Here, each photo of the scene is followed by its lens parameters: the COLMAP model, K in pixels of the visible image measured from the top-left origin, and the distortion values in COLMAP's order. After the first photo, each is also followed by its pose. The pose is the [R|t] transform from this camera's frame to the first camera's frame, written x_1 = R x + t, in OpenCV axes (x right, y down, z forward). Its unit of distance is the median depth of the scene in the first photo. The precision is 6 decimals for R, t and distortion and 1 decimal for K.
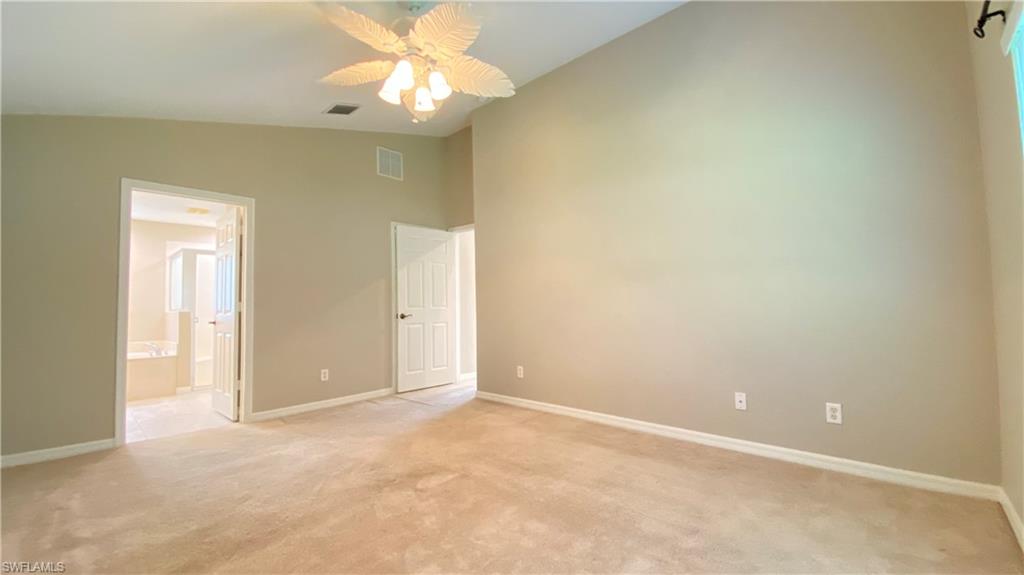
lens RADIAL K [[414.2, 0, 509.0], [0, 414.2, 289.9], [0, 0, 1]] dist [-0.000783, -0.000885]
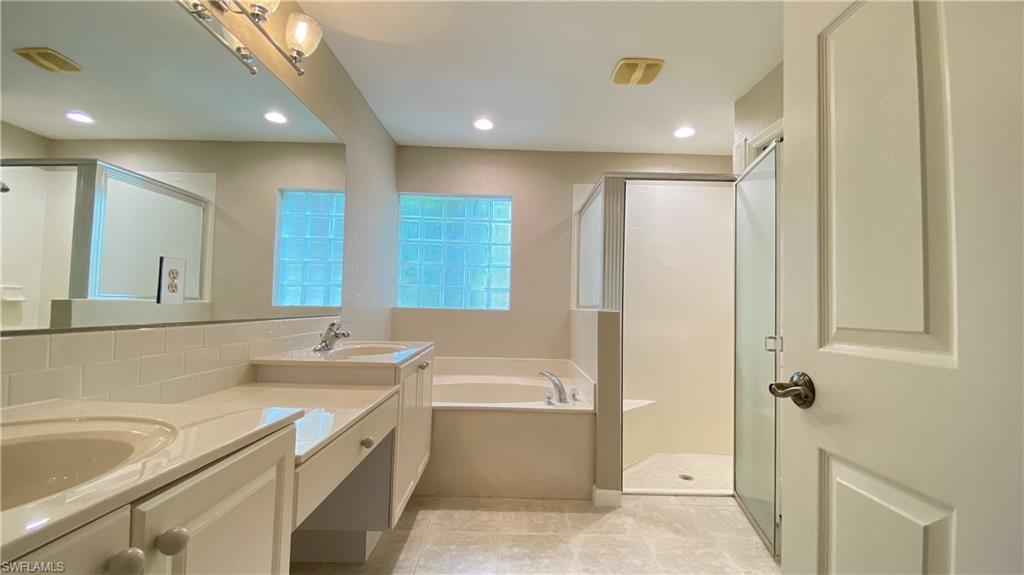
lens RADIAL K [[414.2, 0, 511.6], [0, 414.2, 288.5], [0, 0, 1]] dist [-0.000783, -0.000885]
pose [[0.687227, 0.004867, -0.726426, -0.503783], [-0.008537, 0.999963, -0.001377, 0.027191], [0.726392, 0.007148, 0.687243, 0.586124]]
